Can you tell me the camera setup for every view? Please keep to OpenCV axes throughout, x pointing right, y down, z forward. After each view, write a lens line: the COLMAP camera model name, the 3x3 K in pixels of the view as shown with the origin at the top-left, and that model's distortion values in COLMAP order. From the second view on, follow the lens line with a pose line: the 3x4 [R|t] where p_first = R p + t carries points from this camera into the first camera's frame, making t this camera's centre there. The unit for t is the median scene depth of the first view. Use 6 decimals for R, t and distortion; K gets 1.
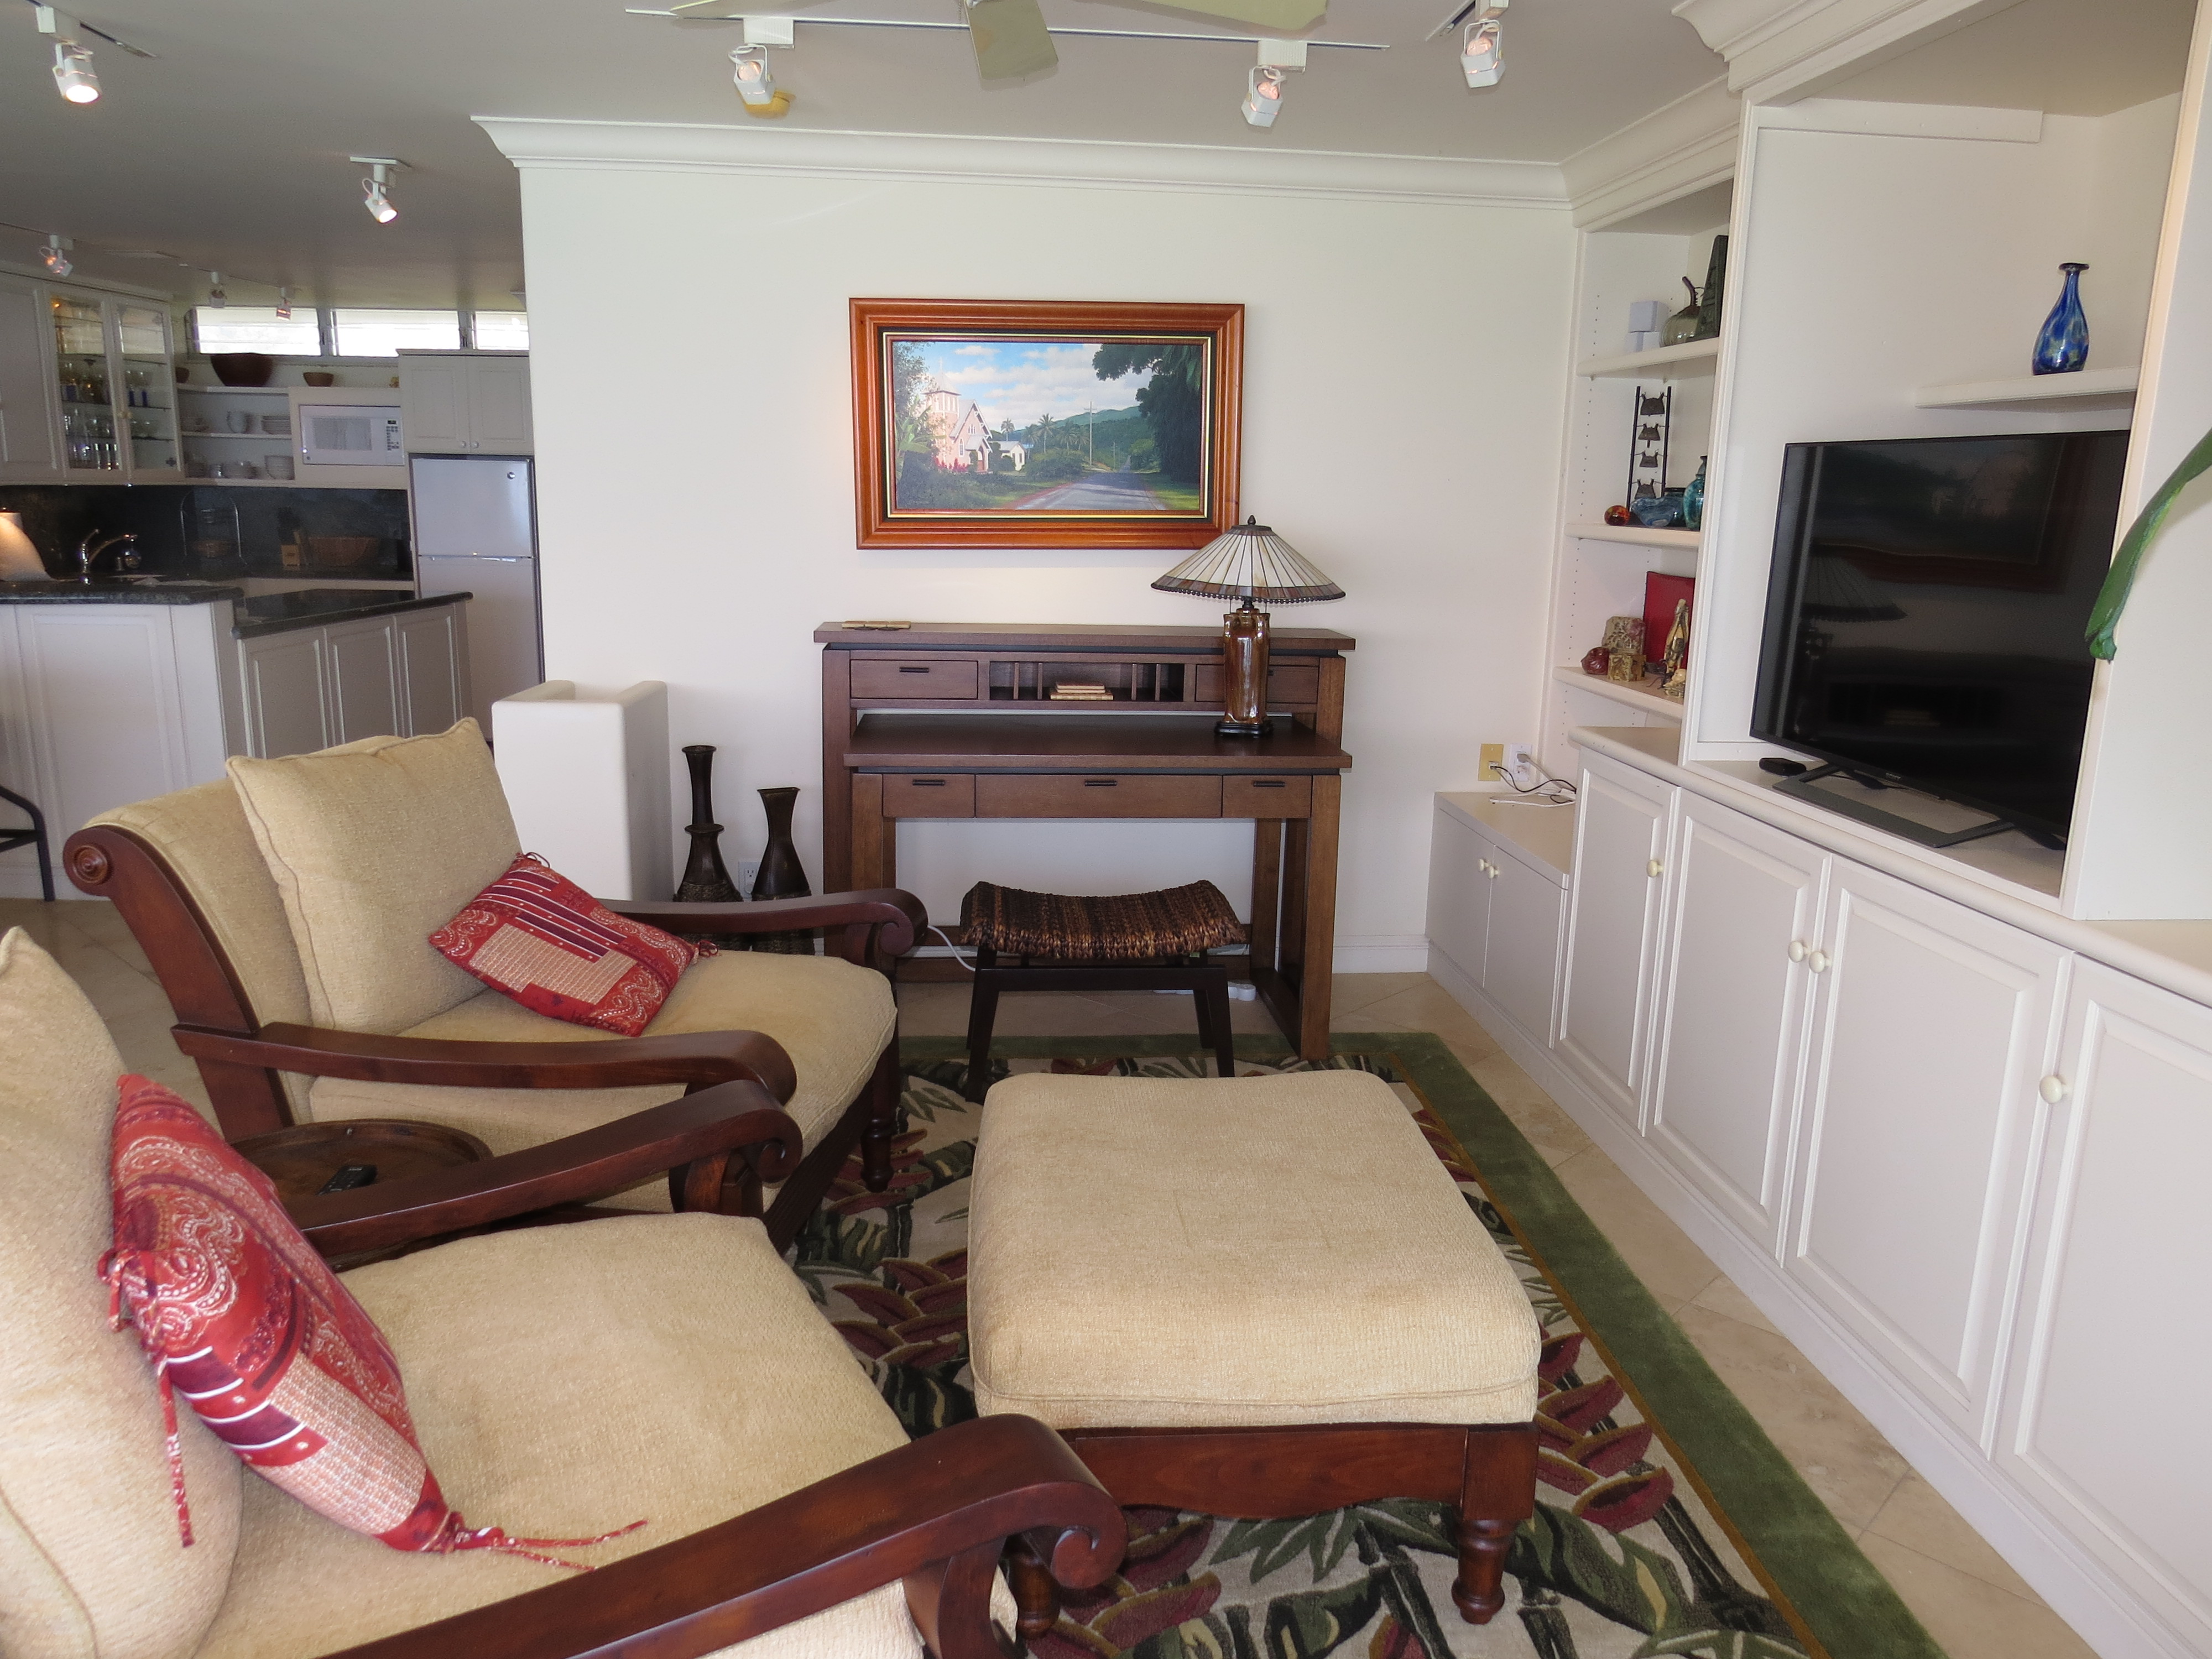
lens RADIAL K [[1575.3, 0, 1104.2], [0, 1575.3, 823.6], [0, 0, 1]] dist [-0.024596, 0.010568]
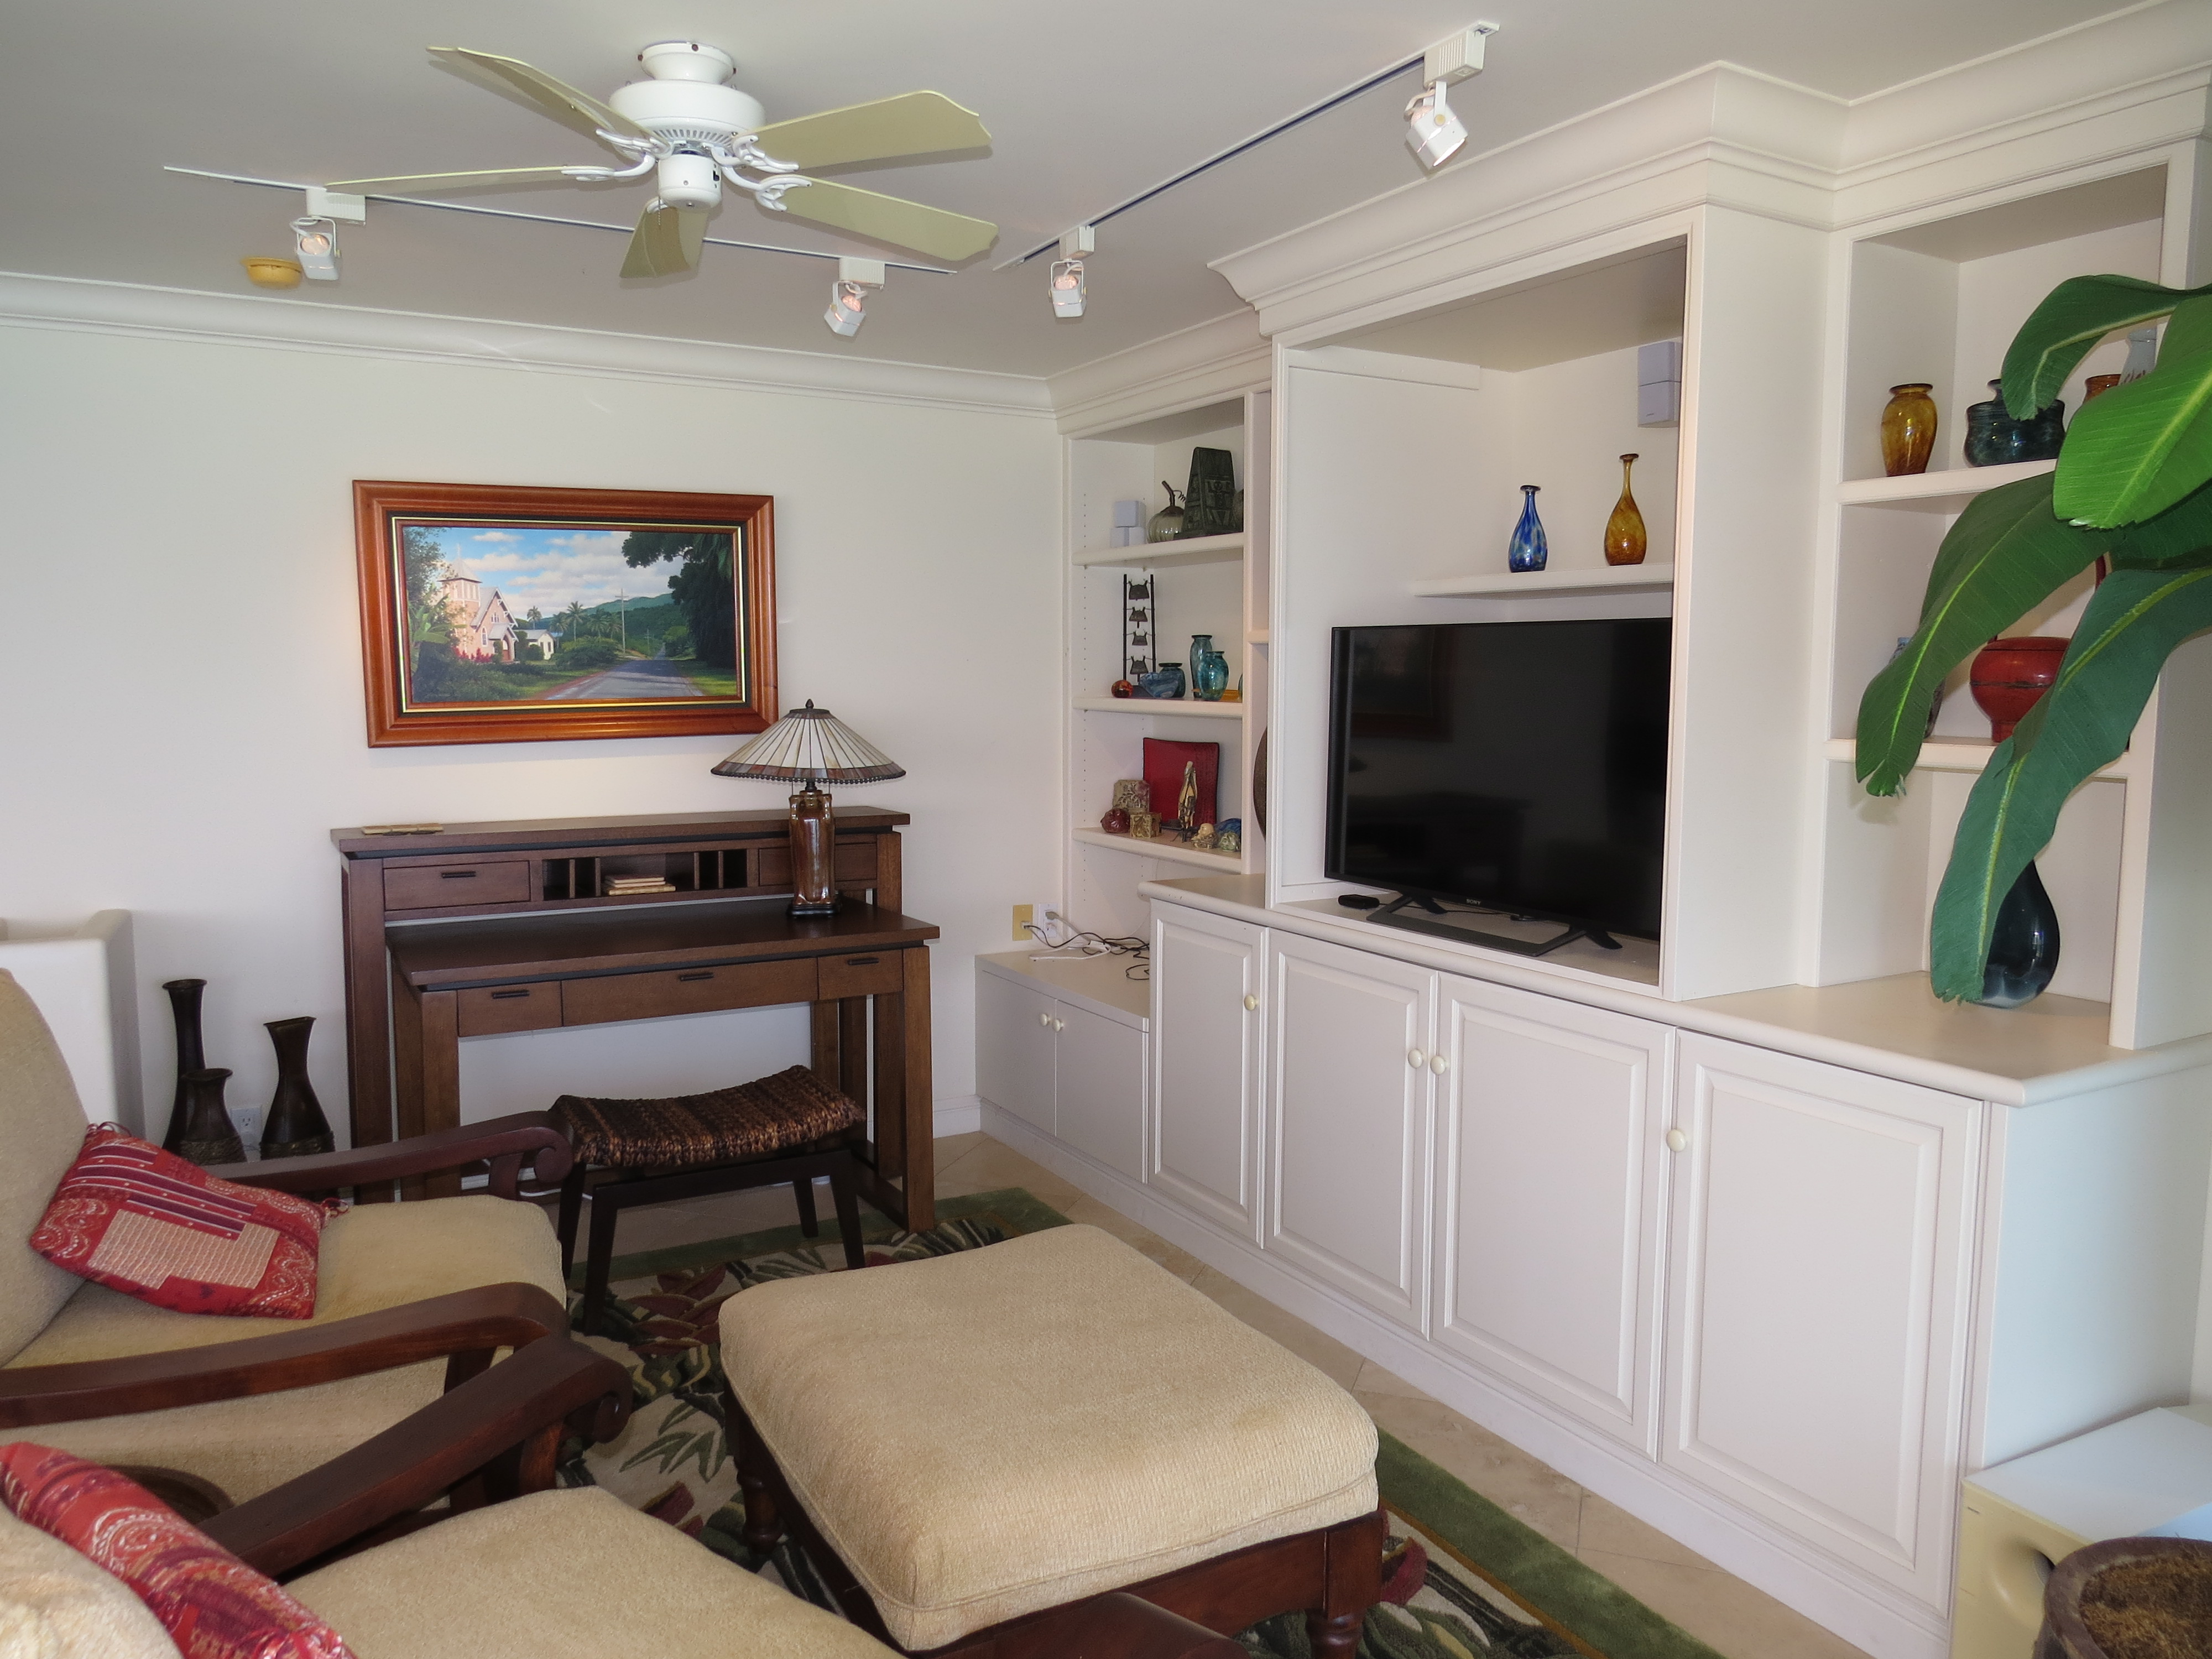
lens RADIAL K [[1575.3, 0, 1106.5], [0, 1575.3, 822.2], [0, 0, 1]] dist [-0.024596, 0.010568]
pose [[0.911666, -0.058994, 0.406675, -0.185828], [0.102850, 0.990901, -0.086821, -0.011595], [-0.397852, 0.120978, 0.909438, 0.011289]]
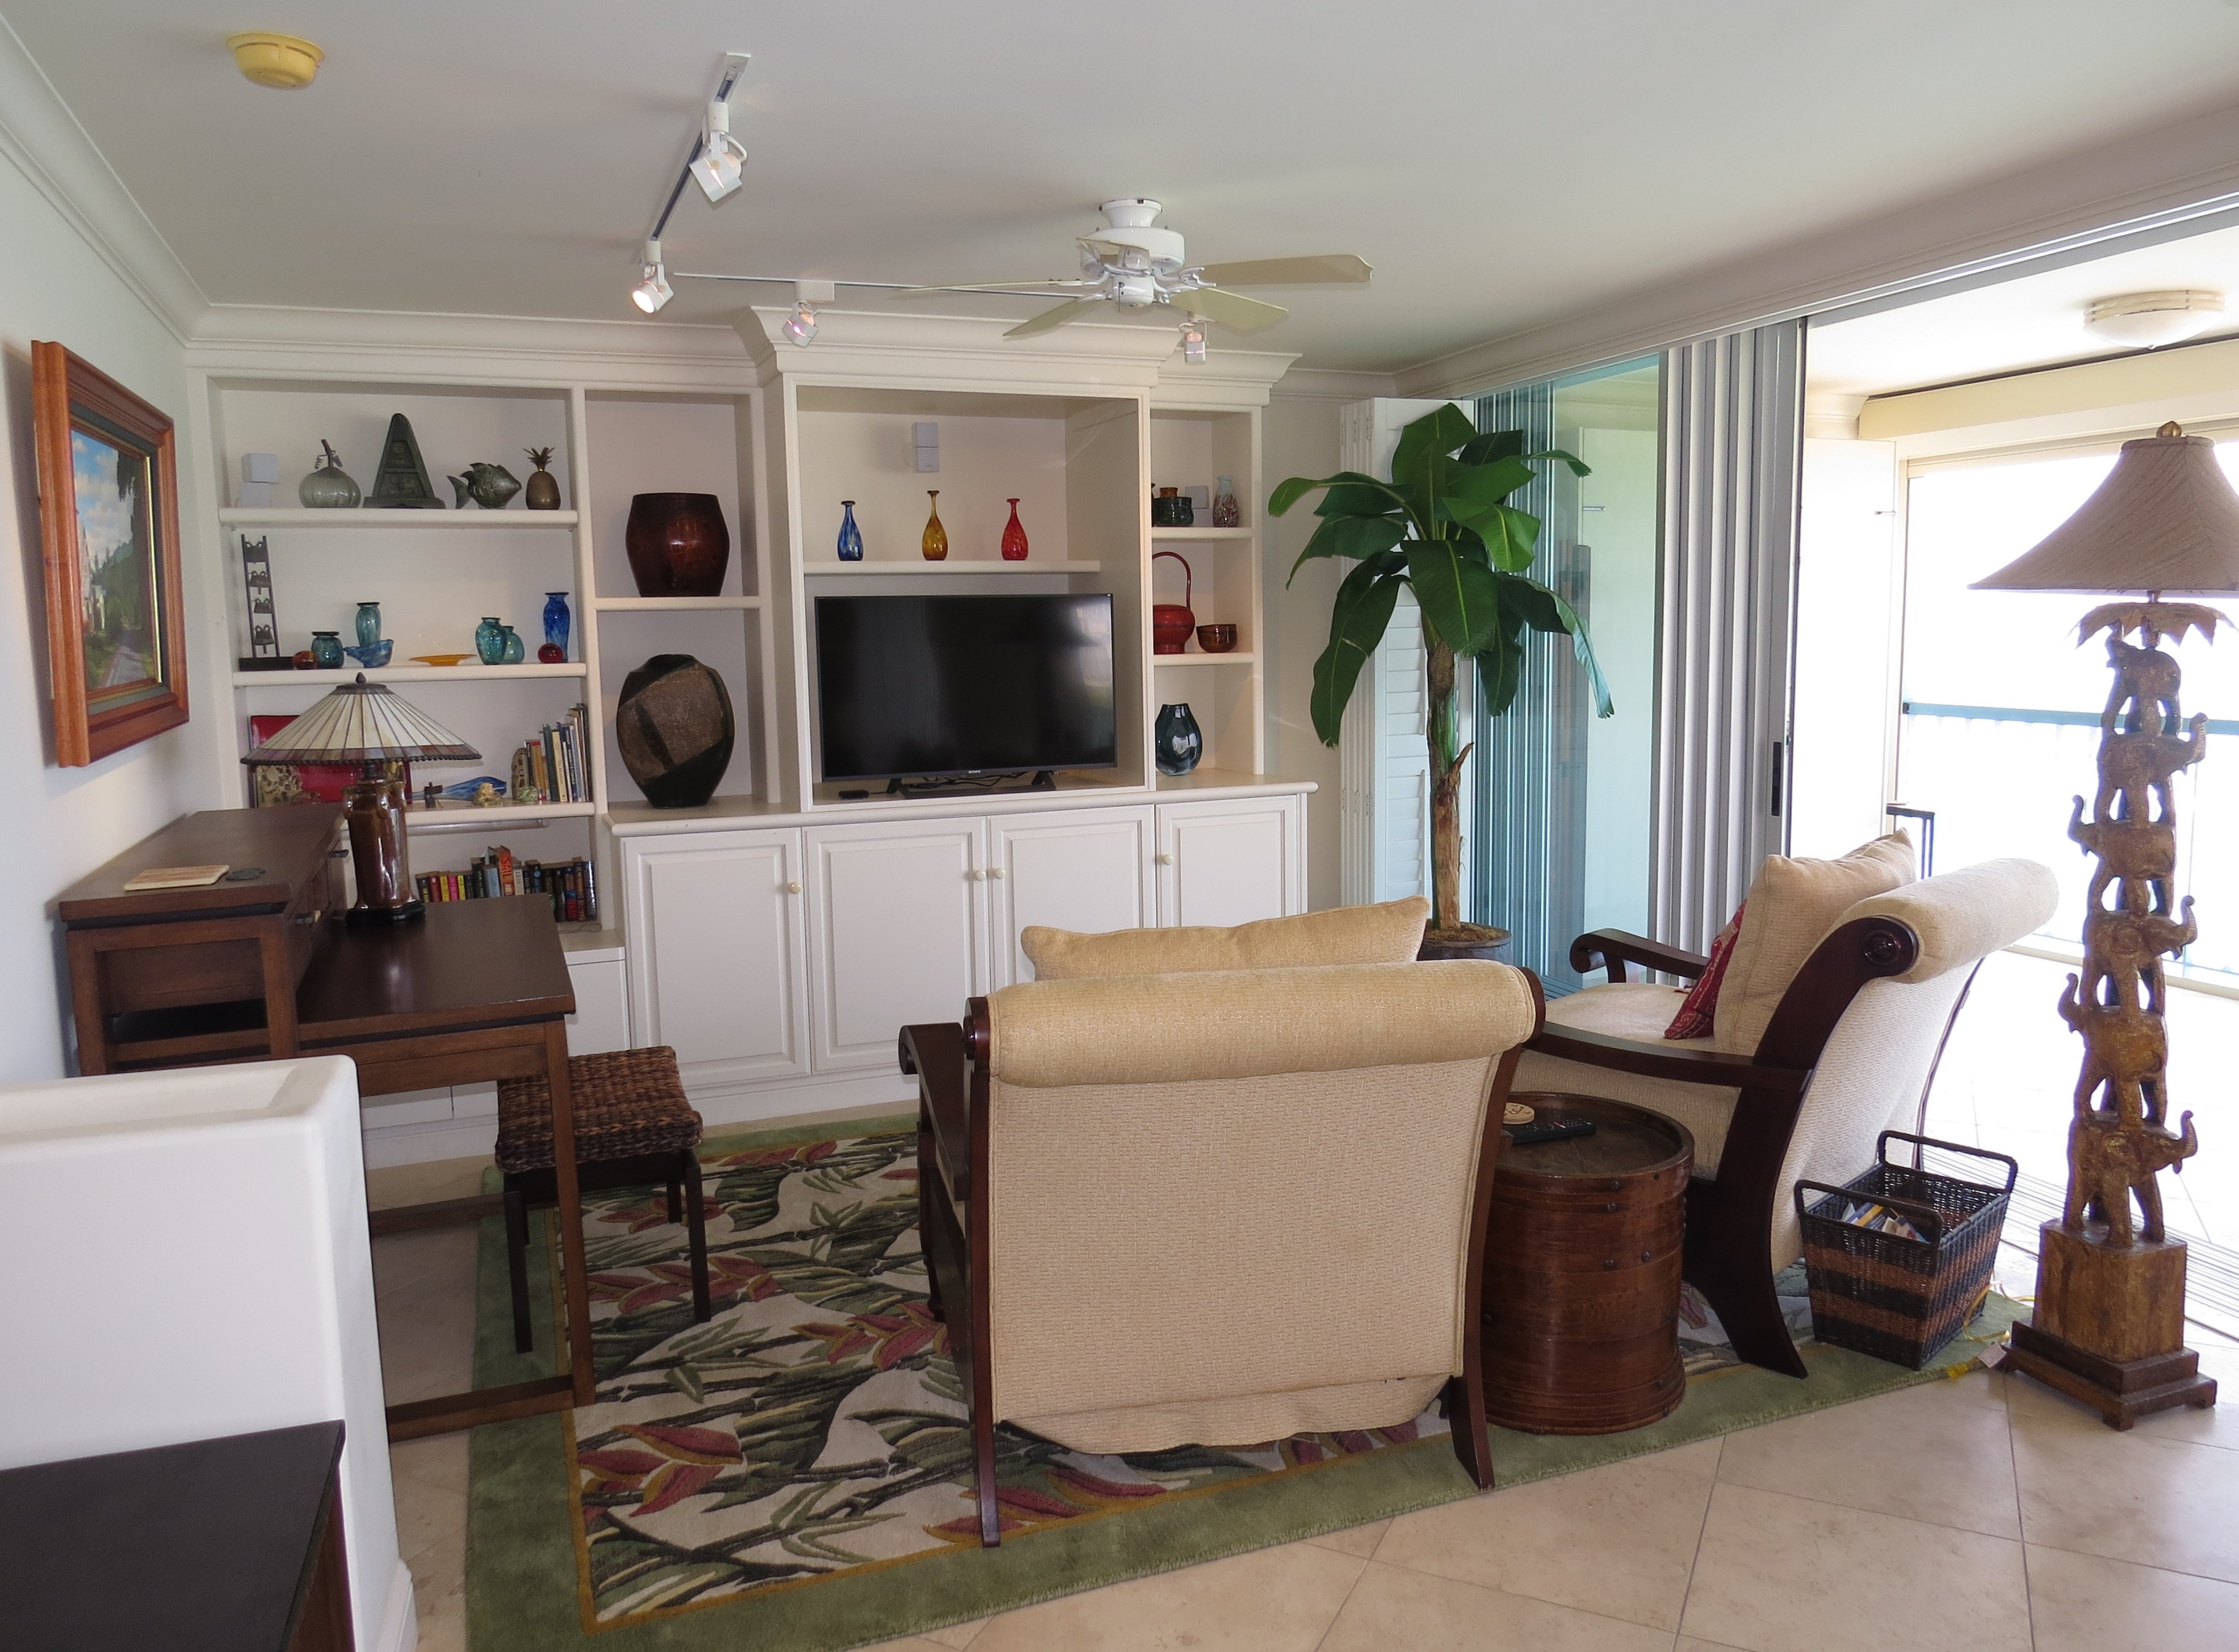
lens RADIAL K [[1594.5, 0, 1112.1], [0, 1594.5, 820.9], [0, 0, 1]] dist [-0.024596, 0.010568]
pose [[-0.278485, -0.132808, 0.951214, -1.086596], [0.212035, 0.957455, 0.195756, -0.248949], [-0.936743, 0.256206, -0.238477, 1.041951]]
